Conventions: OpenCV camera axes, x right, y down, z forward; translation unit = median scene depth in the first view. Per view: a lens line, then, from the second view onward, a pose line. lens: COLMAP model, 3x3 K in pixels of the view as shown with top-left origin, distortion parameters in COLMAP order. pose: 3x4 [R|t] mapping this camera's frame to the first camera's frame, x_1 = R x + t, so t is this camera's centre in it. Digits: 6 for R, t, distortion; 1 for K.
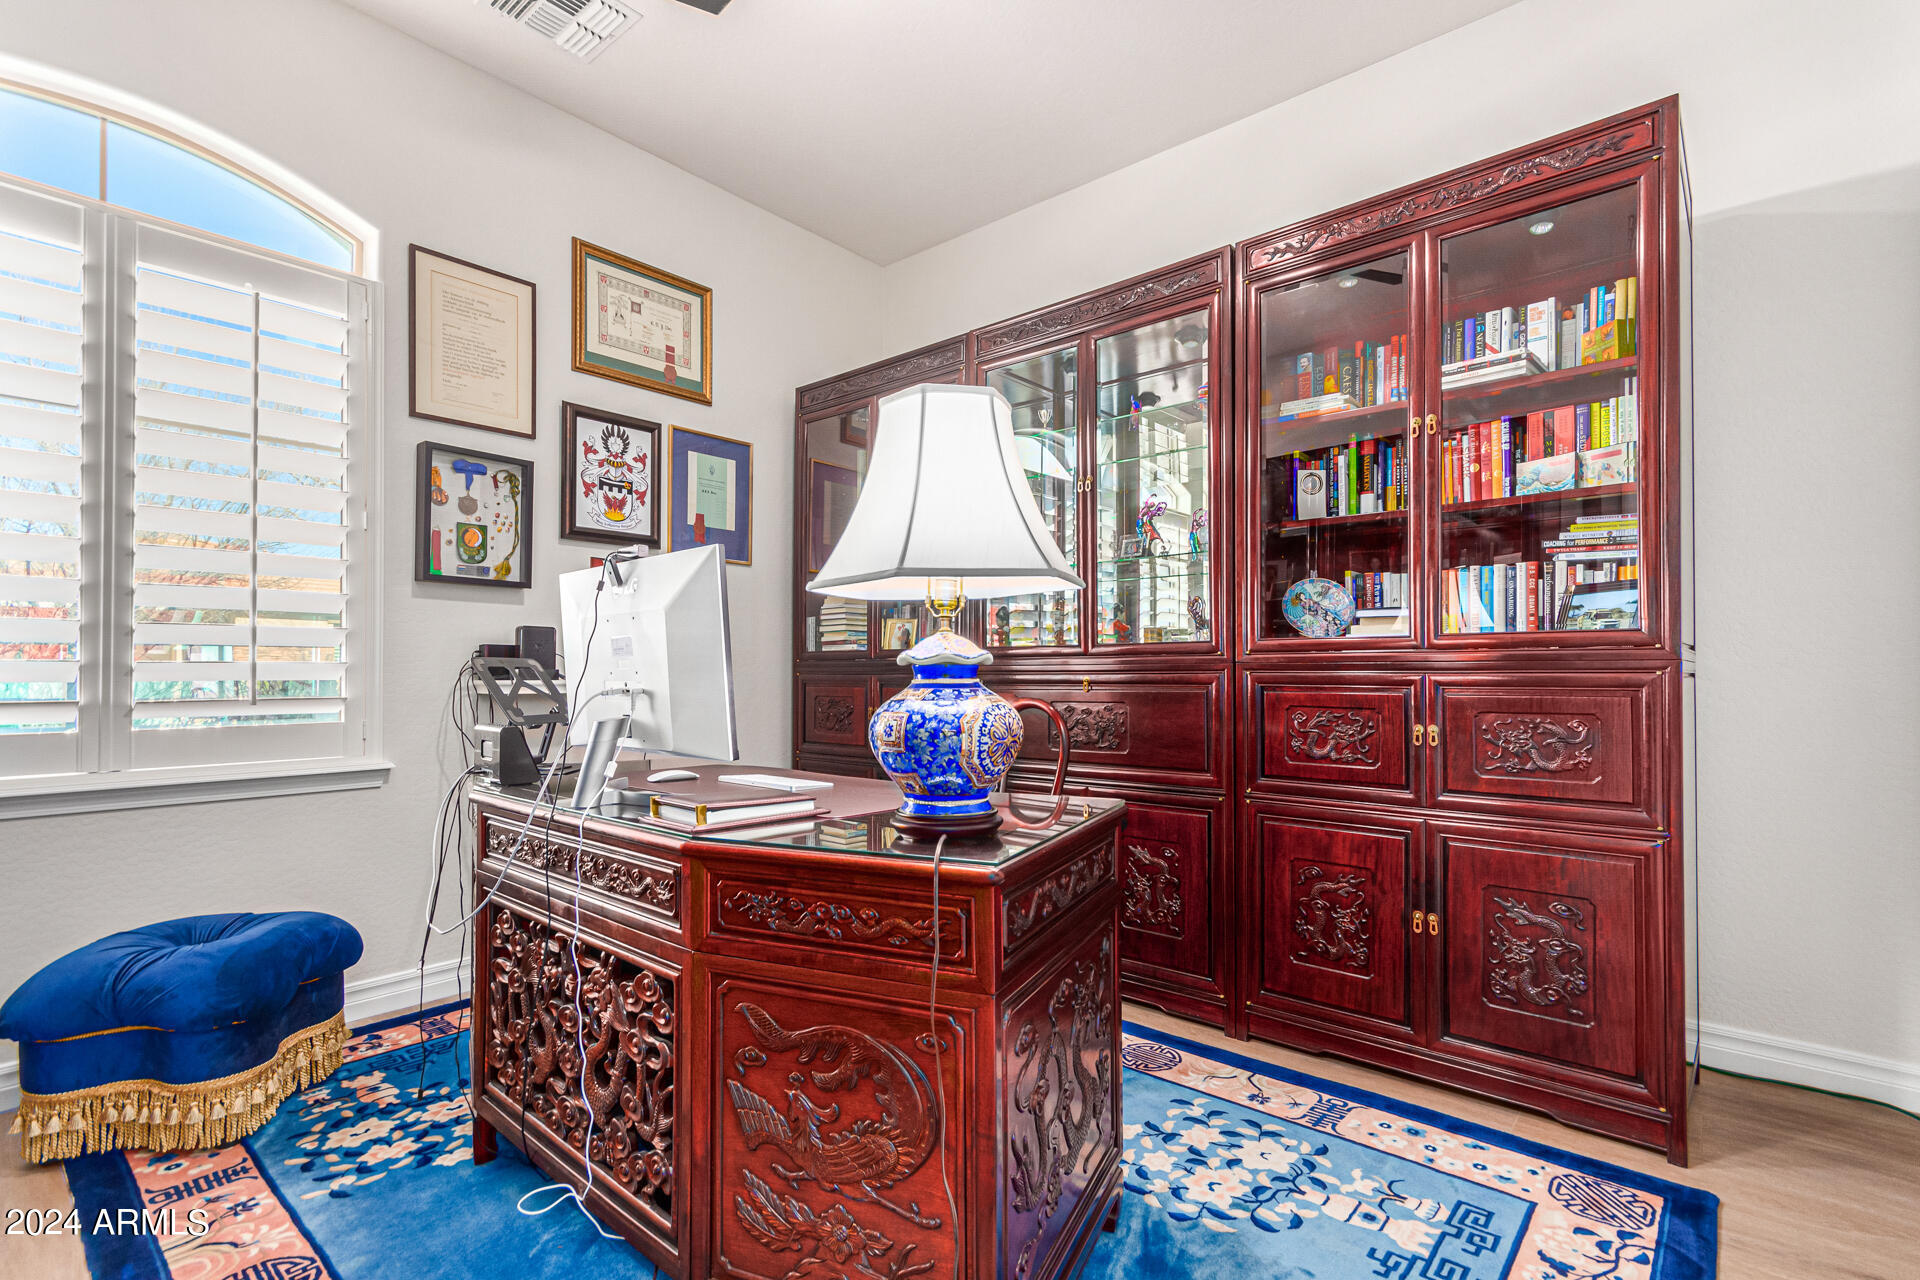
lens RADIAL K [[889.2, 0, 972.1], [0, 889.2, 667.8], [0, 0, 1]] dist [-0.000155, -0.000024]
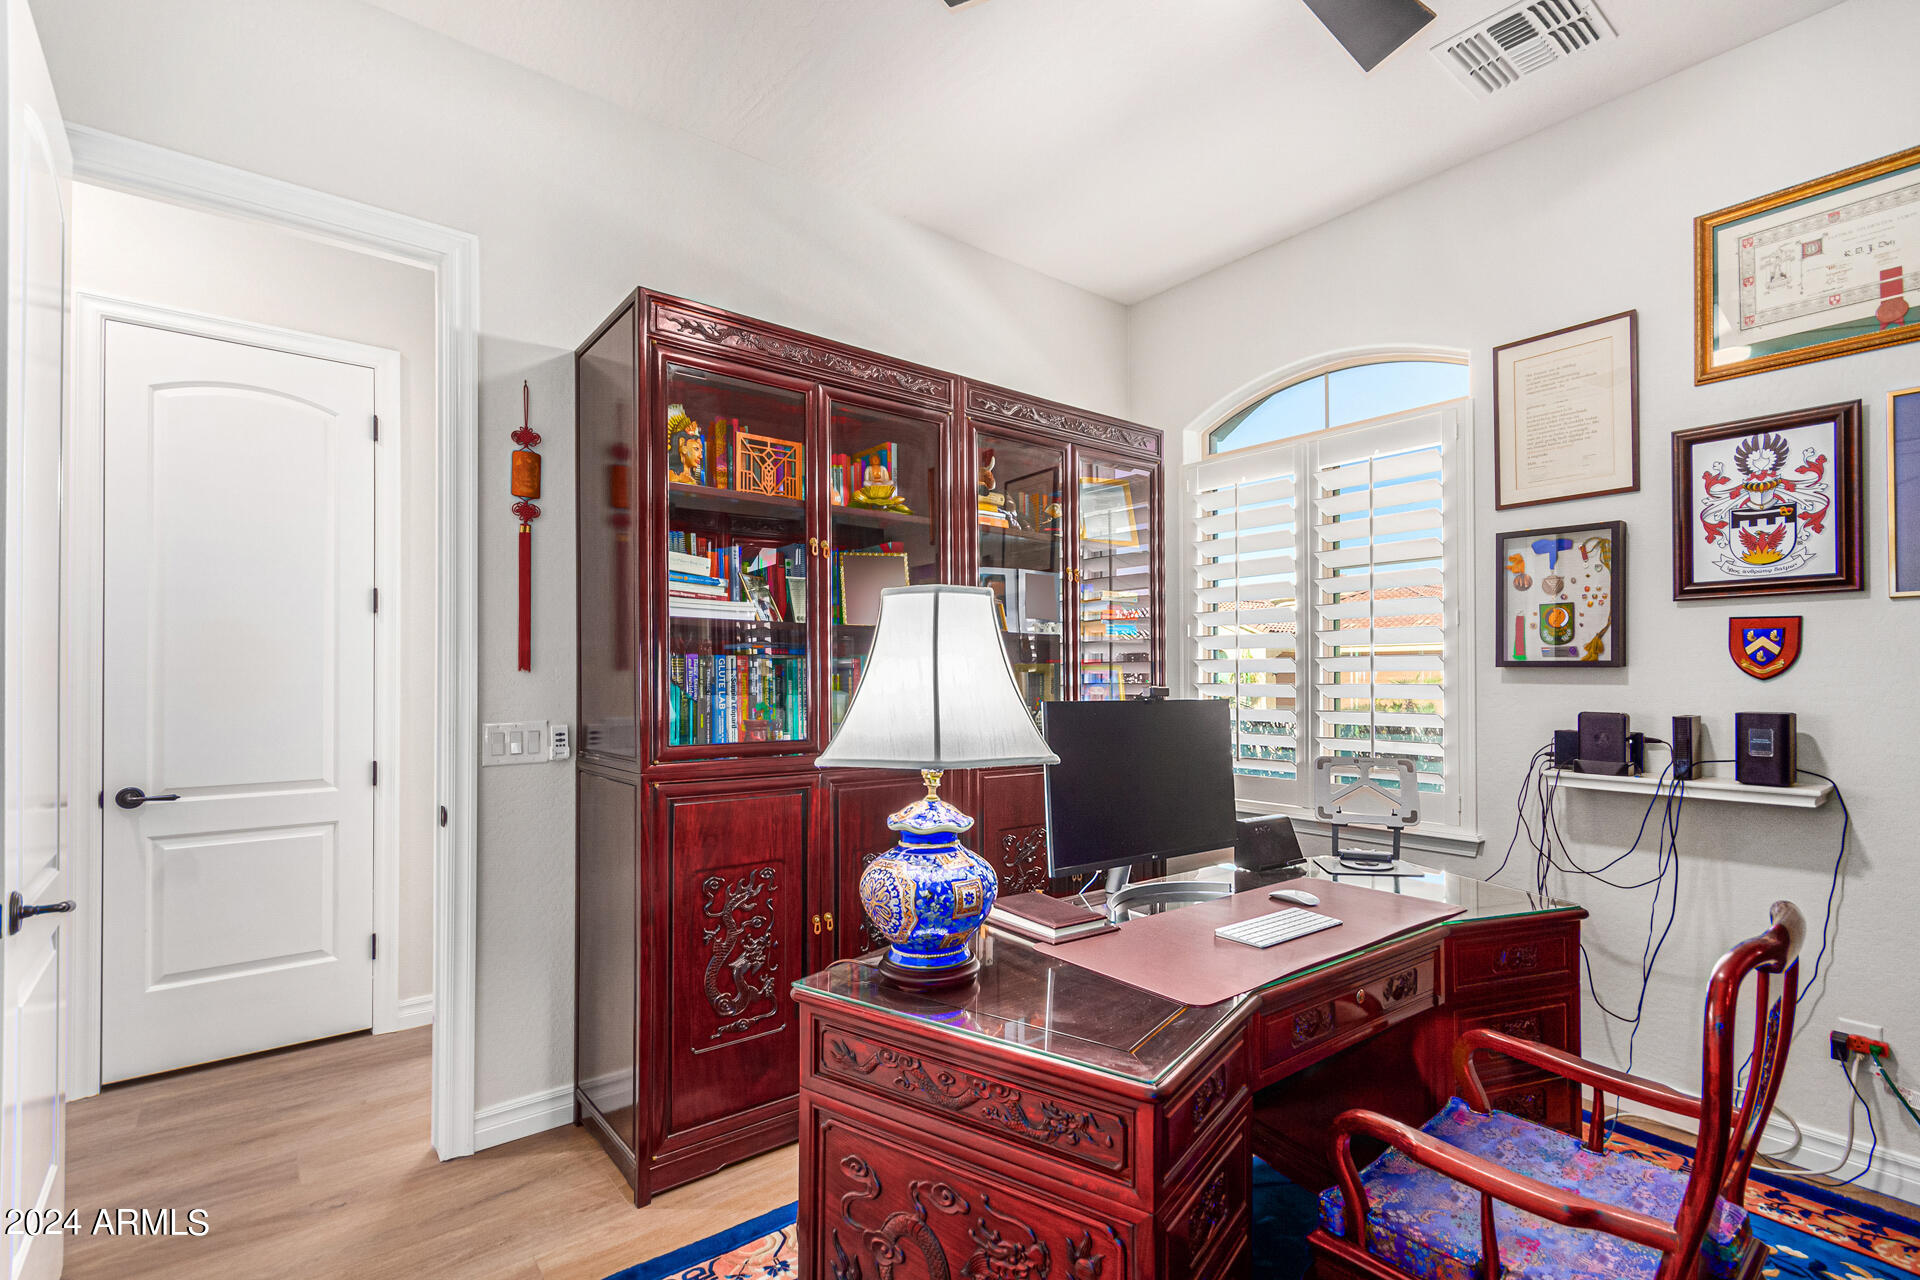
lens RADIAL K [[889.2, 0, 960.5], [0, 889.2, 659.3], [0, 0, 1]] dist [-0.000155, -0.000024]
pose [[-0.188058, -0.021159, -0.981930, 0.453112], [0.005910, 0.999725, -0.022674, -0.077467], [0.982140, -0.010067, -0.187881, 0.507768]]
